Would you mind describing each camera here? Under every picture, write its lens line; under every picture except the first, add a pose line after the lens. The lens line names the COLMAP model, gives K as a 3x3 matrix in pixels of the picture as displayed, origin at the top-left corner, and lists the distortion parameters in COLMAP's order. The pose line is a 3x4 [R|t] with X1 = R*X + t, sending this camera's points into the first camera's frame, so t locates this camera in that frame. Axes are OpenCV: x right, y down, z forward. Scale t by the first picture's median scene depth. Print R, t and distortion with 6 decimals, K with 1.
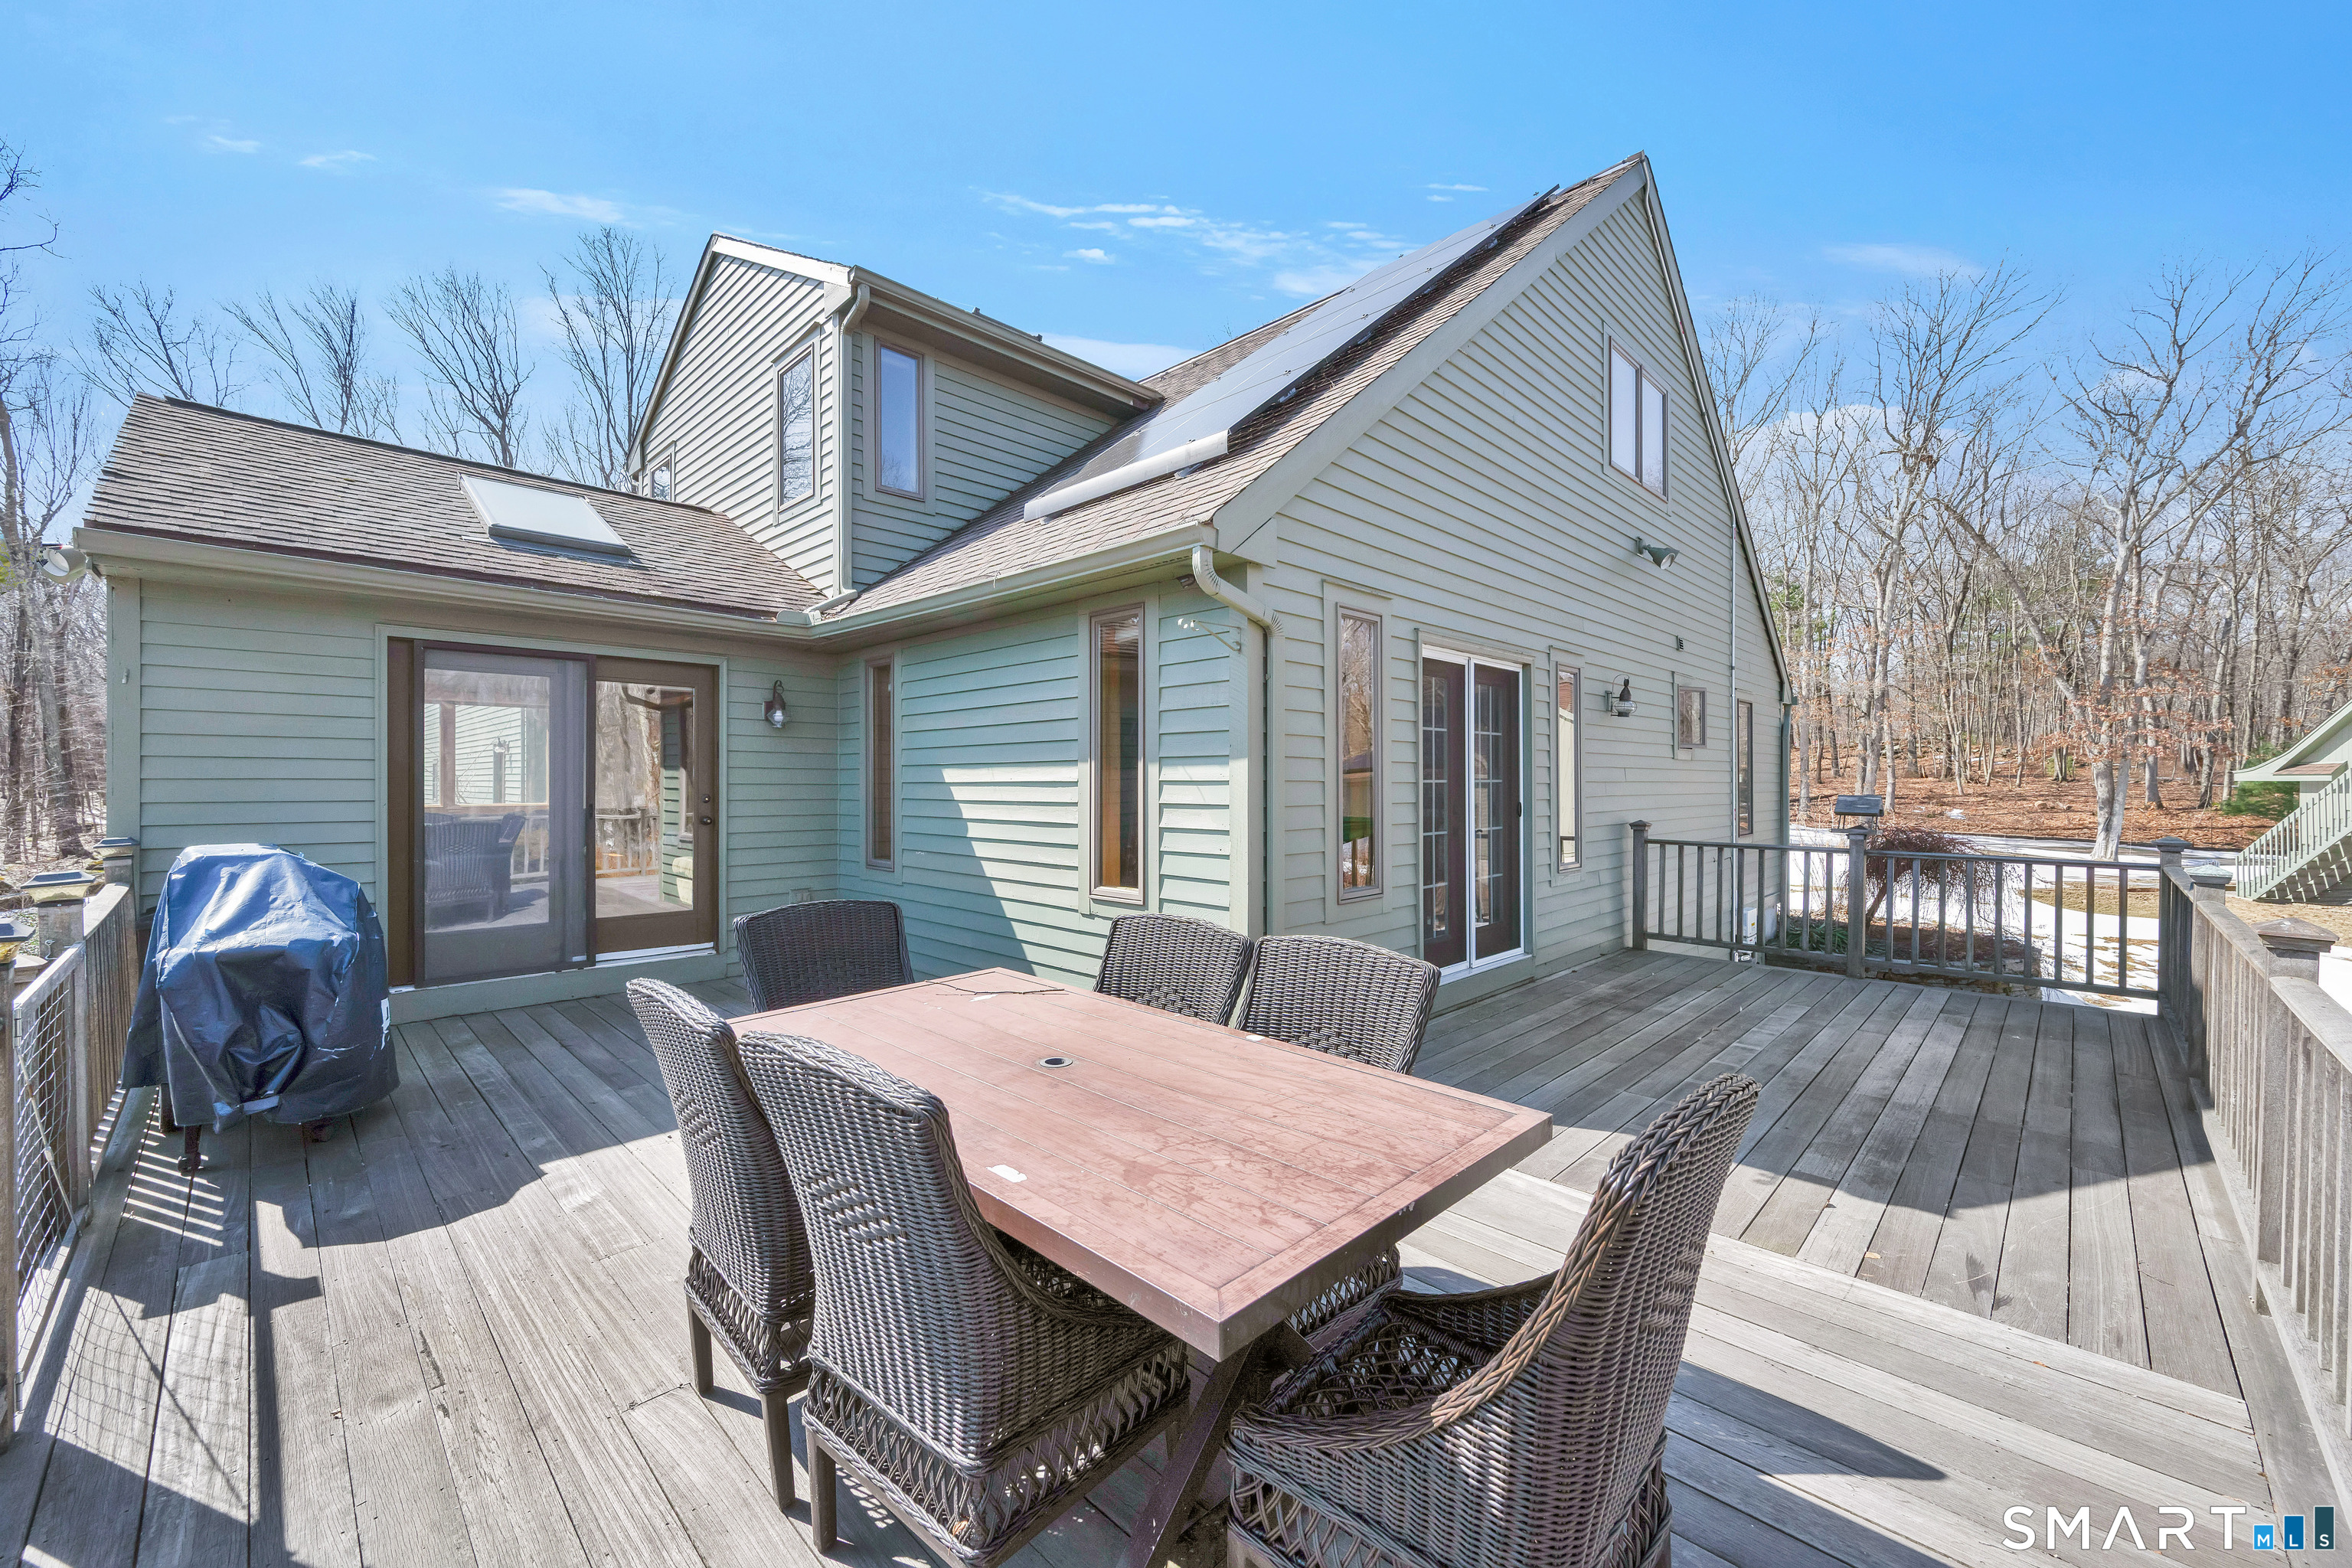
lens RADIAL K [[917.9, 0, 1173.7], [0, 917.9, 785.0], [0, 0, 1]] dist [-0.000500, -0.000061]
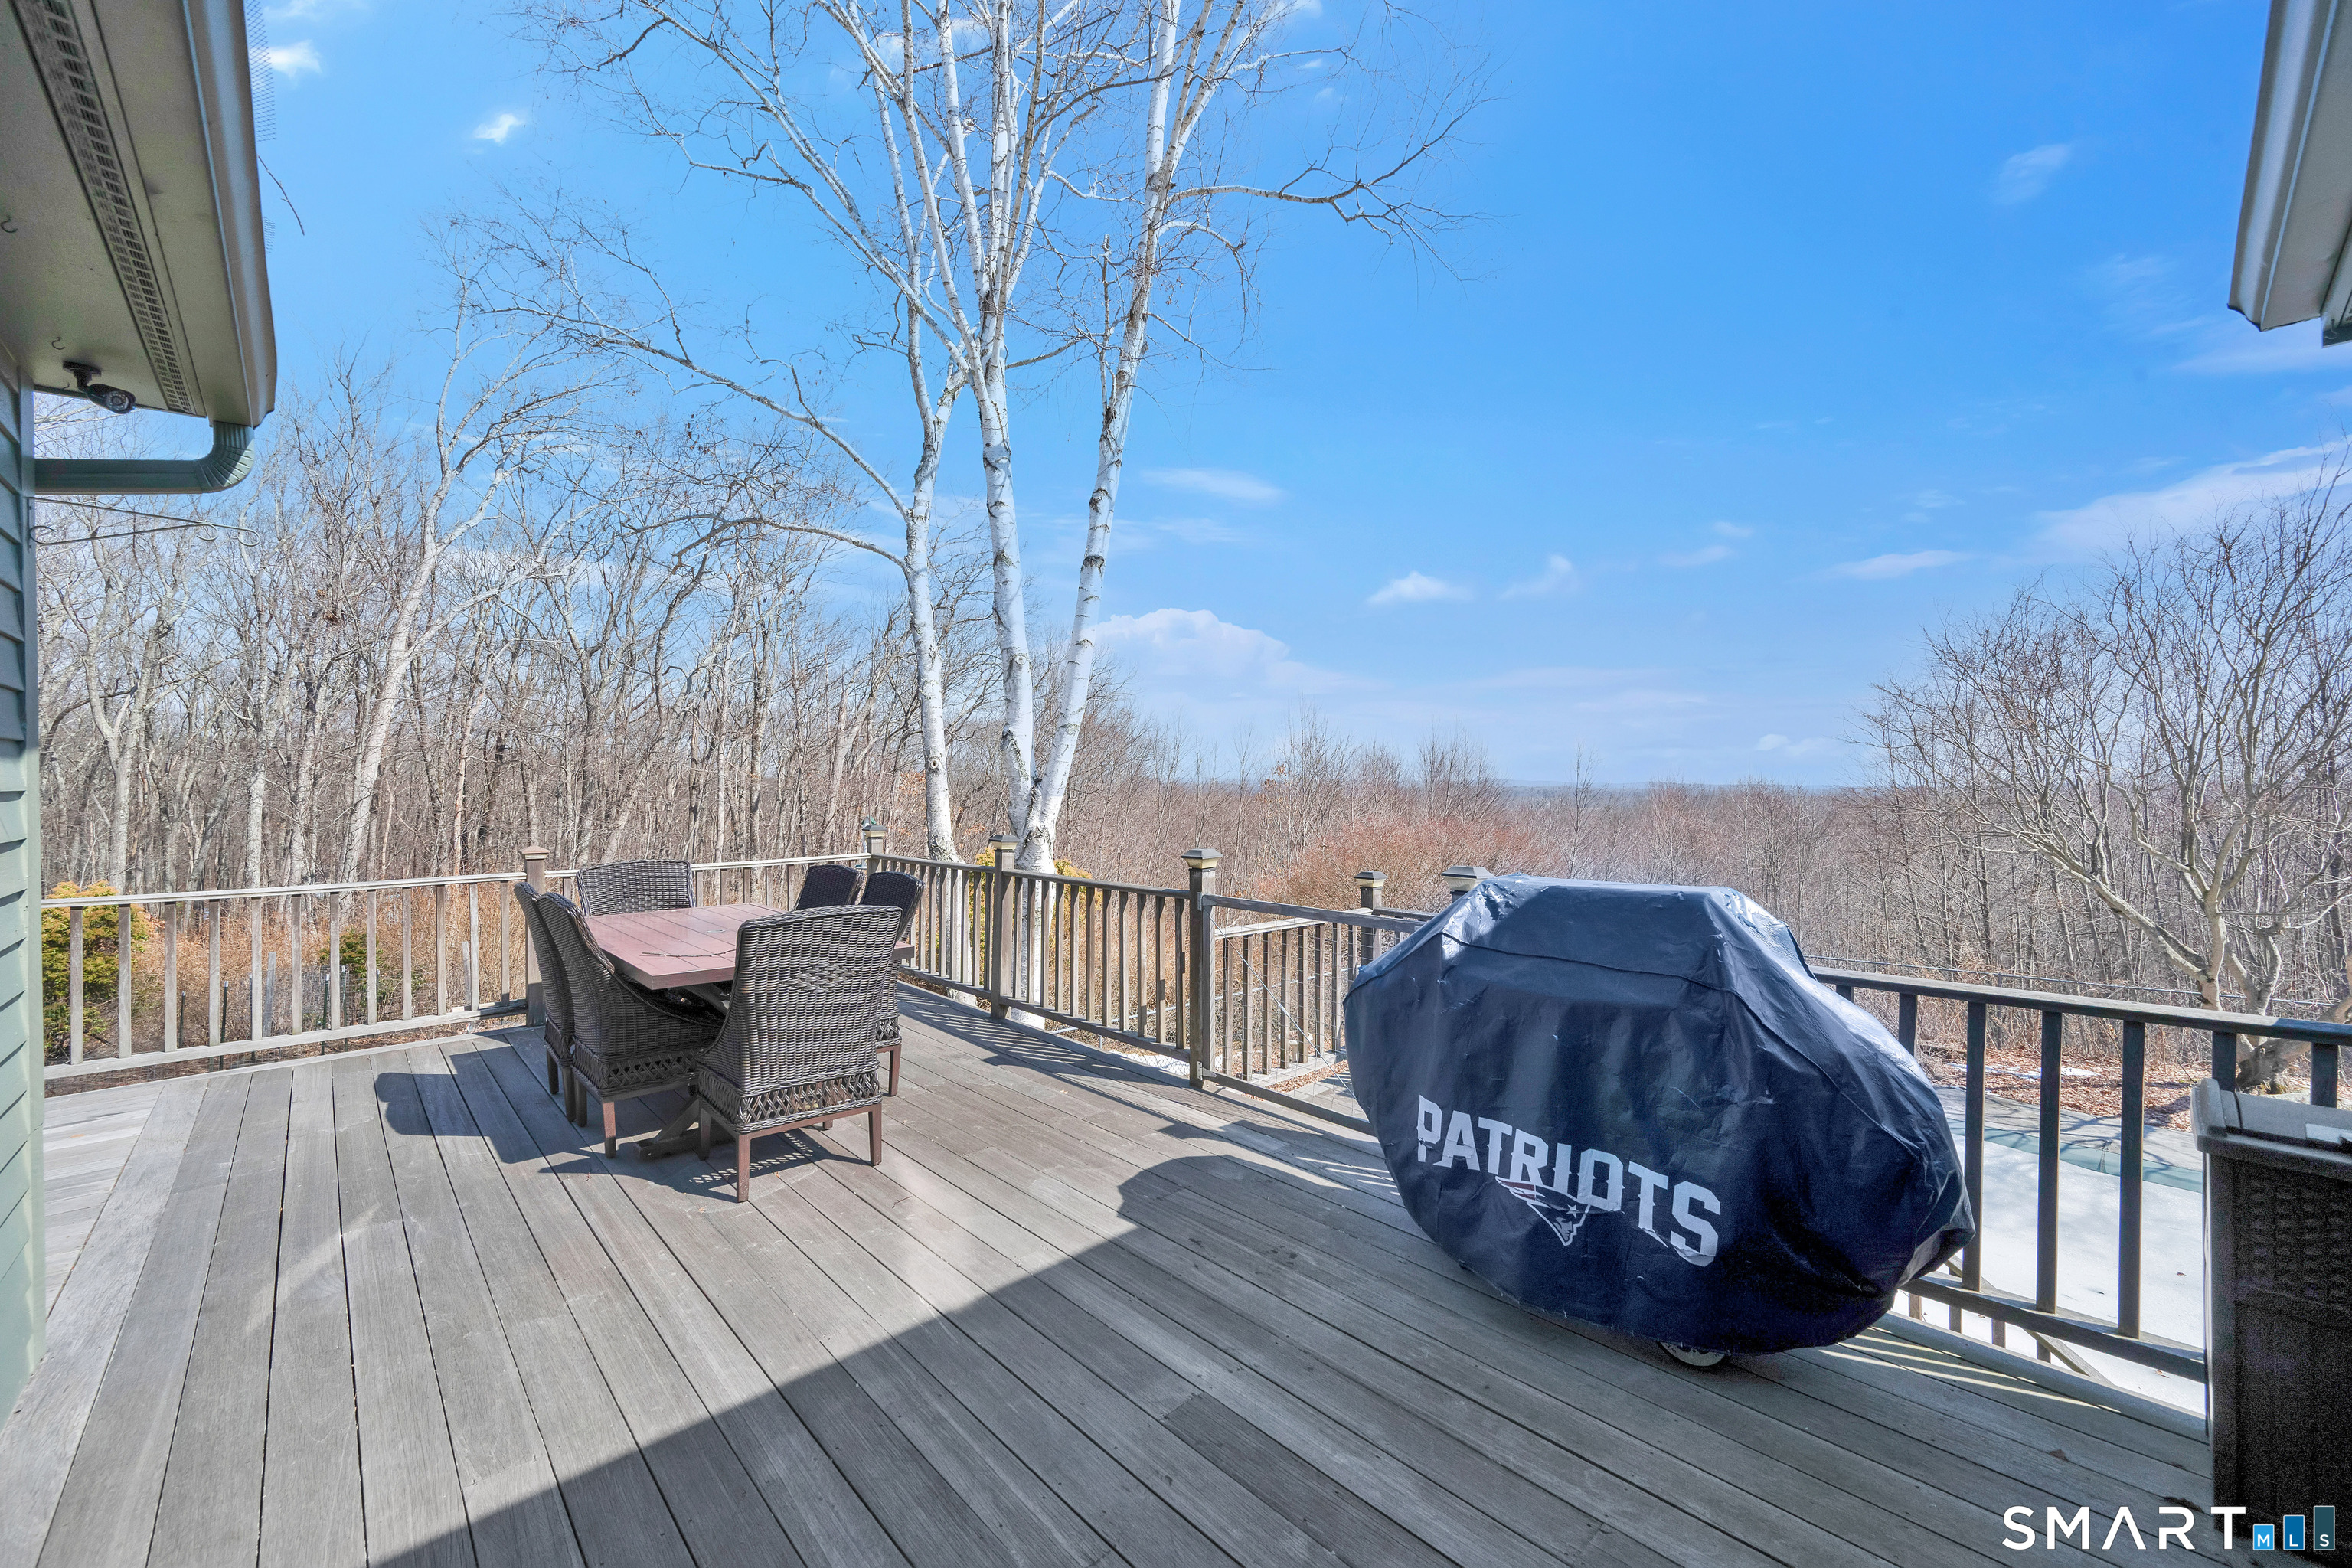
lens RADIAL K [[917.9, 0, 1177.3], [0, 917.9, 782.8], [0, 0, 1]] dist [-0.000500, -0.000061]
pose [[-0.999607, 0.003620, 0.027806, -0.788628], [0.004010, 0.999894, 0.013999, -0.031680], [-0.027752, 0.014105, -0.999515, 1.963162]]
